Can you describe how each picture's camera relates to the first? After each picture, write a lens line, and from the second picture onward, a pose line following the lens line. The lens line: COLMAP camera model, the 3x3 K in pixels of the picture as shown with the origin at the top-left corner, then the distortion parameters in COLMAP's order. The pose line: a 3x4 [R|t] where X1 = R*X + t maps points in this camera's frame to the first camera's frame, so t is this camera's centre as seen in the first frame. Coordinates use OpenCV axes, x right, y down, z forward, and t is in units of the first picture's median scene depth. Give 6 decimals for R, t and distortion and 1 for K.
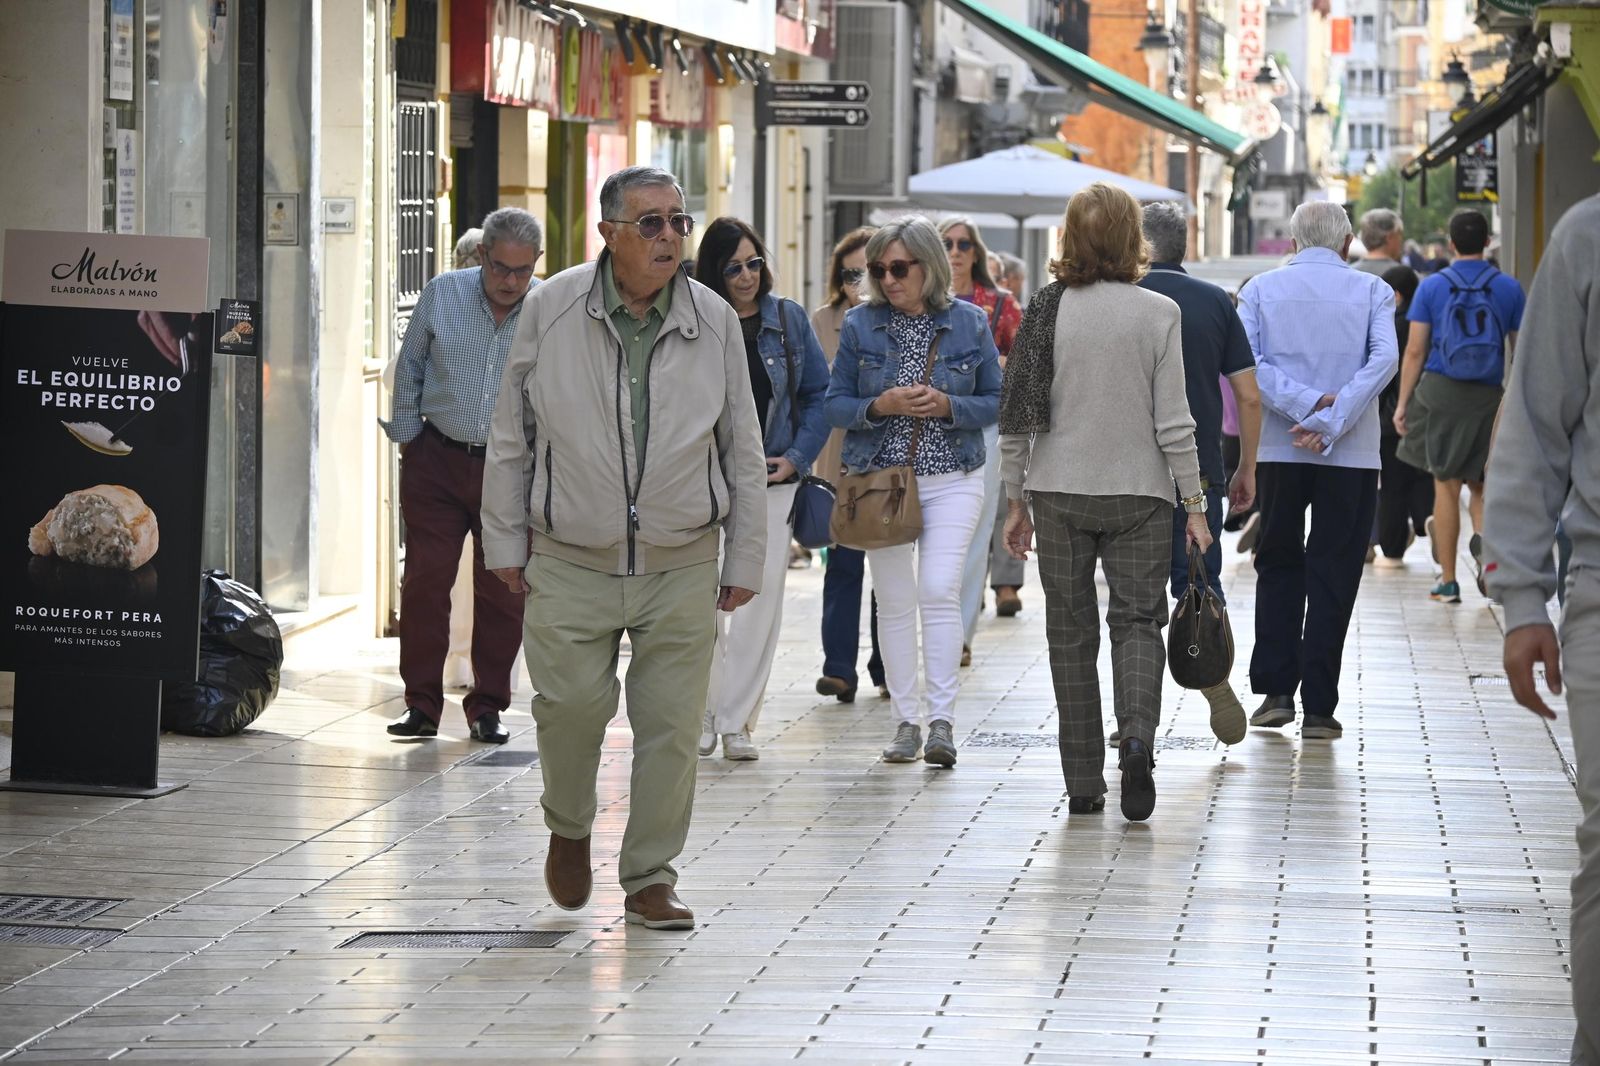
lens RADIAL K [[7978.7, 0, 800.0], [0, 7978.7, 533.0], [0, 0, 1]] dist [0.070152, -7.101080]
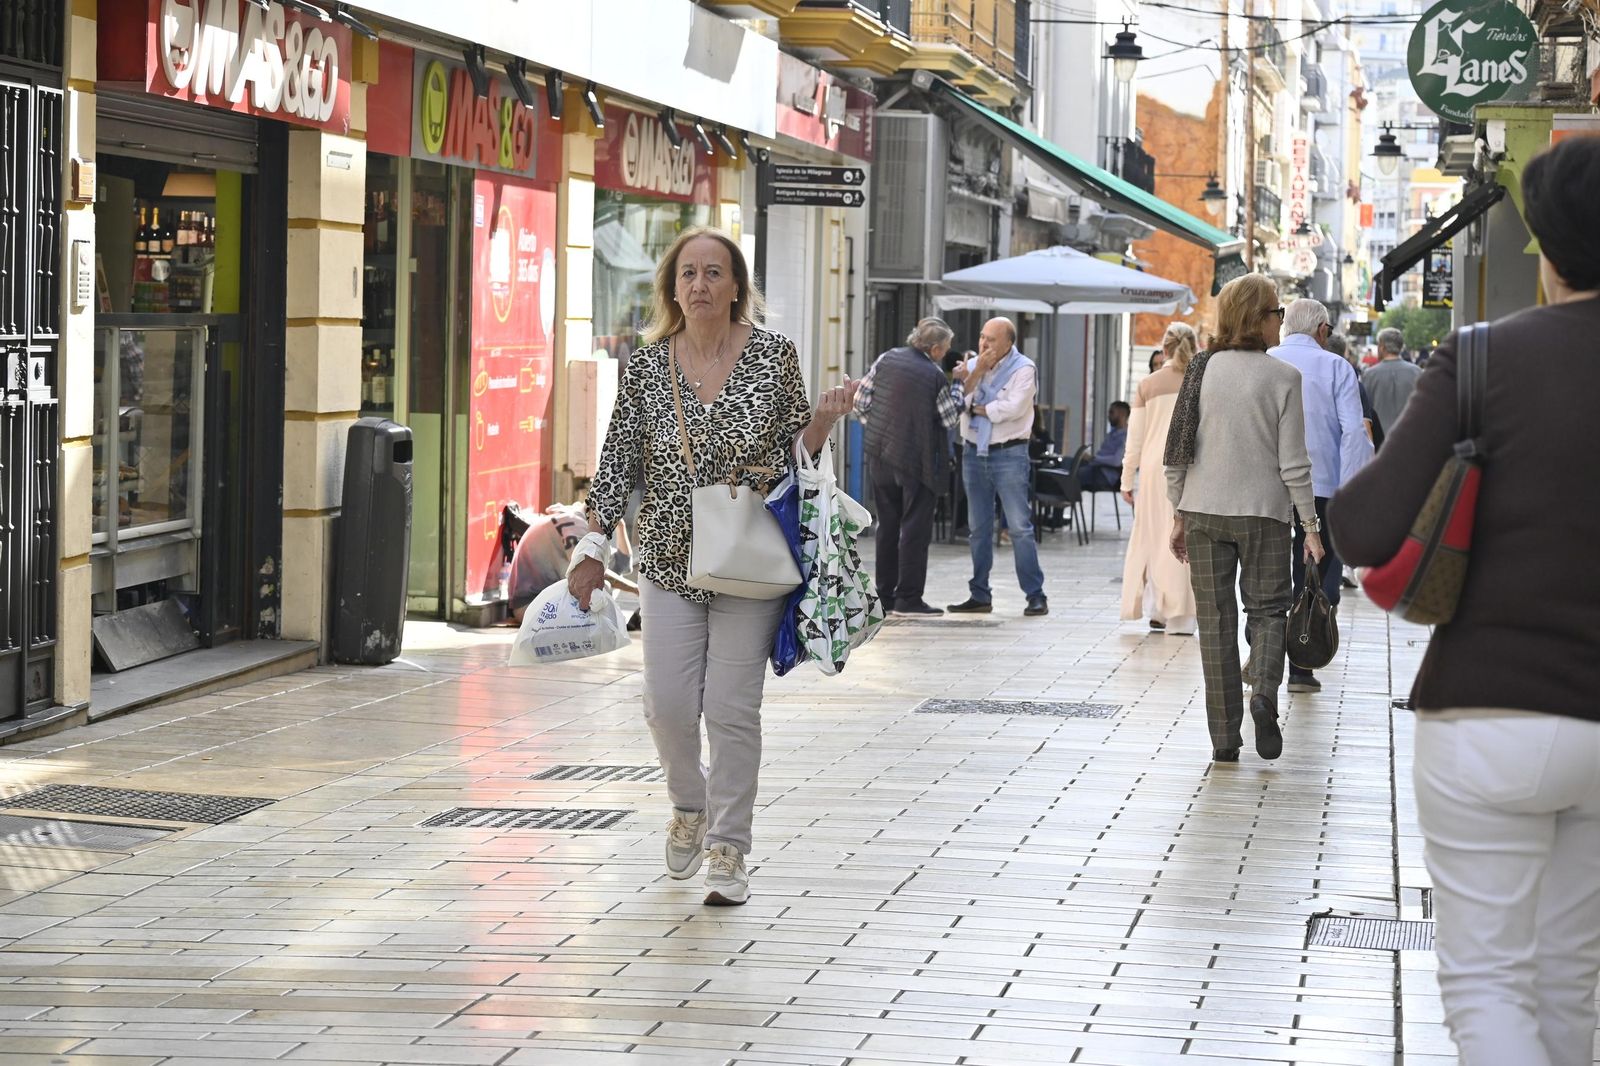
lens RADIAL K [[4297.9, 0, 800.0], [0, 4297.9, 533.0], [0, 0, 1]] dist [0.022658, -0.986479]
pose [[0.997545, 0.017114, -0.067901, 0.029085], [-0.016715, 0.999840, 0.006447, -0.006700], [0.068001, -0.005296, 0.997671, 0.286608]]
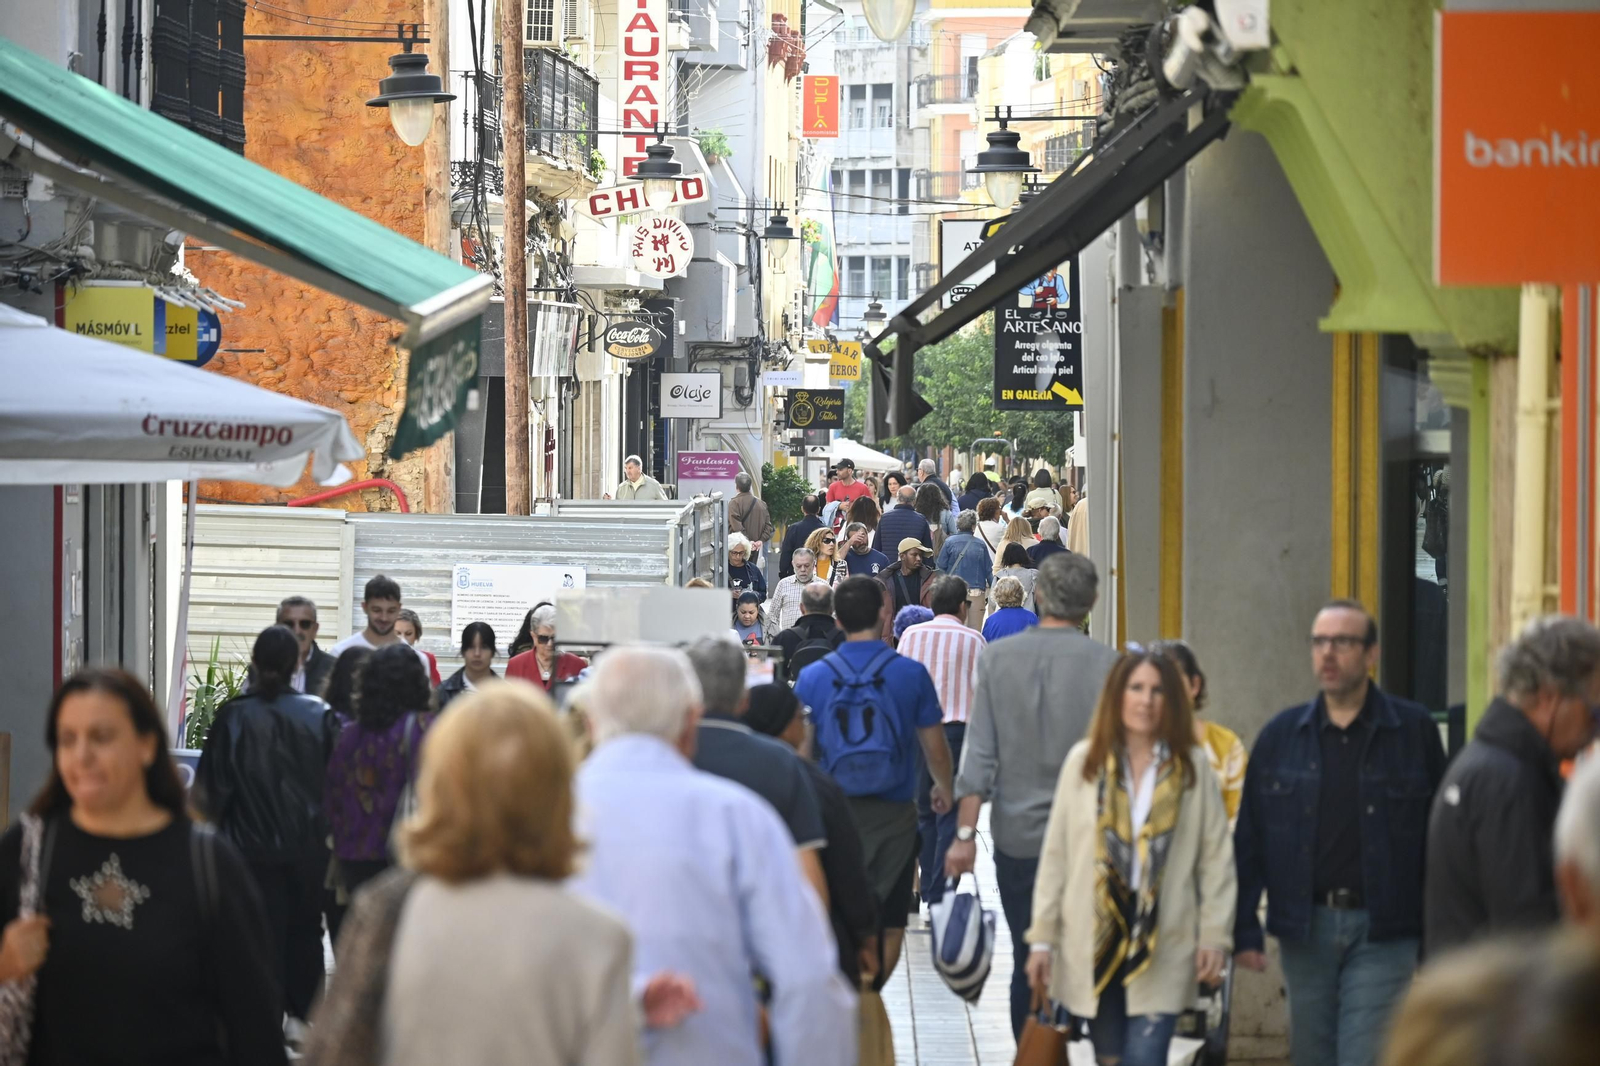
lens RADIAL K [[11036.2, 0, 800.0], [0, 11036.2, 533.0], [0, 0, 1]] dist [0.259792, 6.238731]
pose [[0.998155, -0.004655, 0.060535, 0.031658], [0.006273, 0.999627, -0.026574, -0.017196], [-0.060388, 0.026905, 0.997812, 0.353927]]
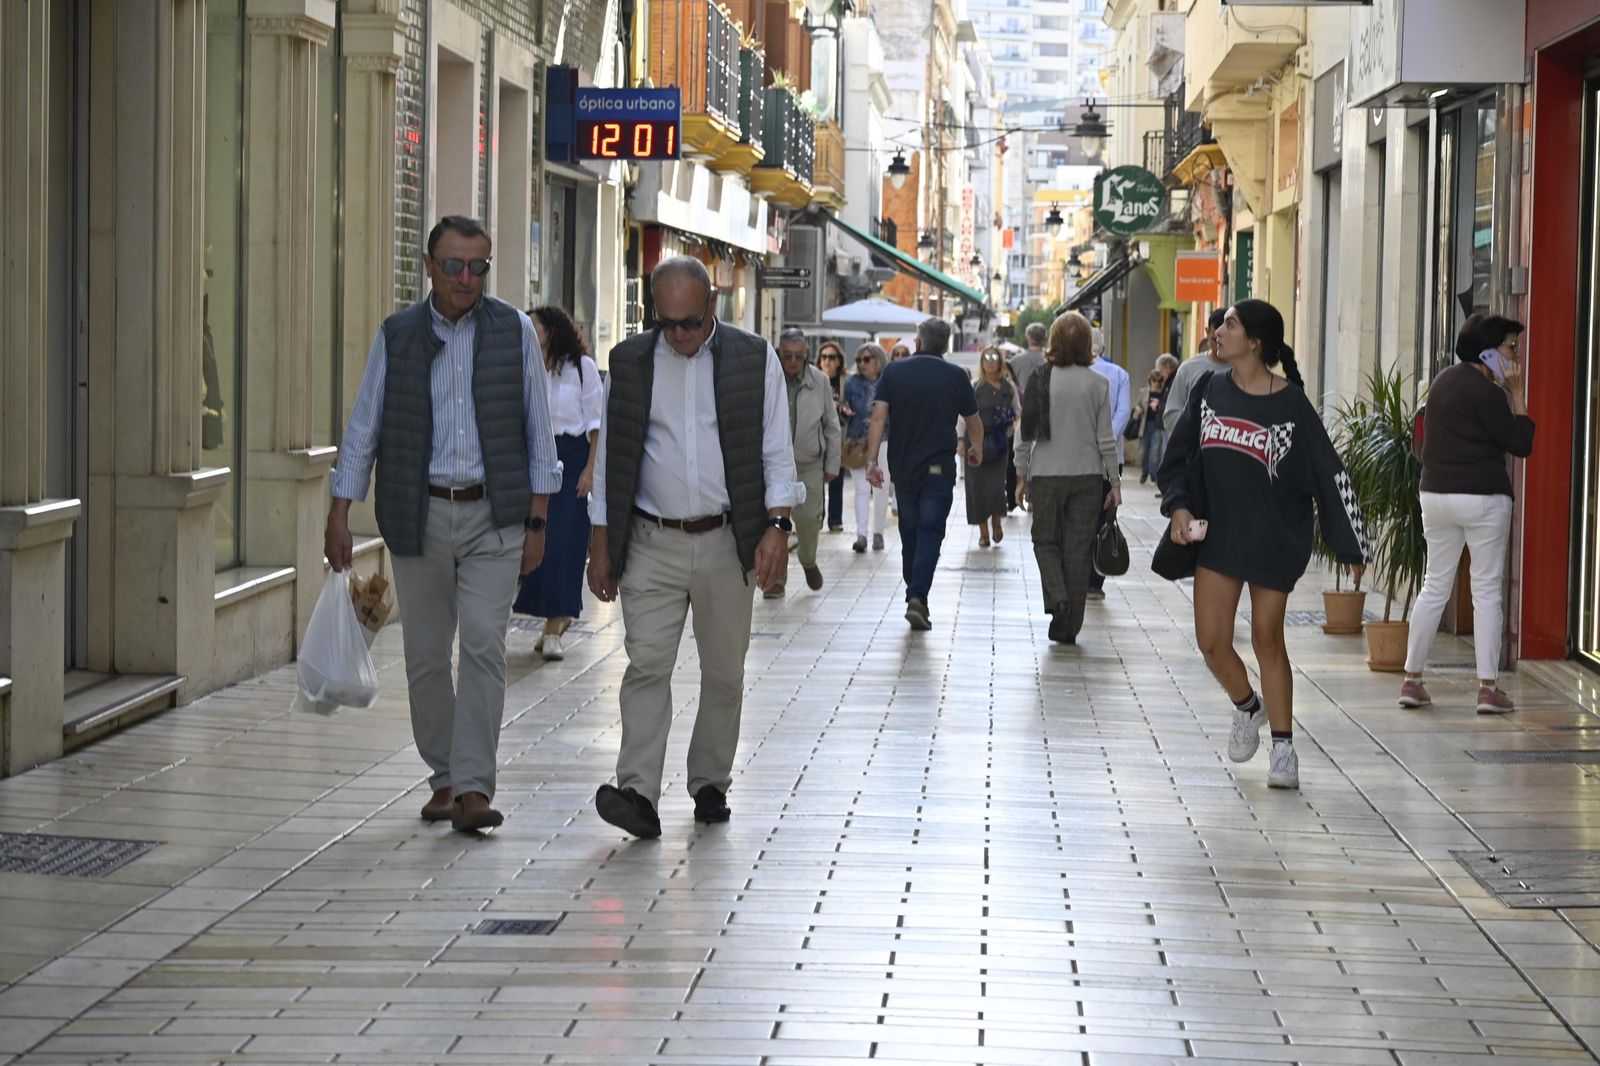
lens RADIAL K [[4297.9, 0, 800.0], [0, 4297.9, 533.0], [0, 0, 1]] dist [0.022658, -0.986479]
pose [[0.999675, 0.006903, 0.024557, -0.014899], [-0.007095, 0.999945, 0.007720, 0.002656], [-0.024502, -0.007892, 0.999669, -0.081443]]
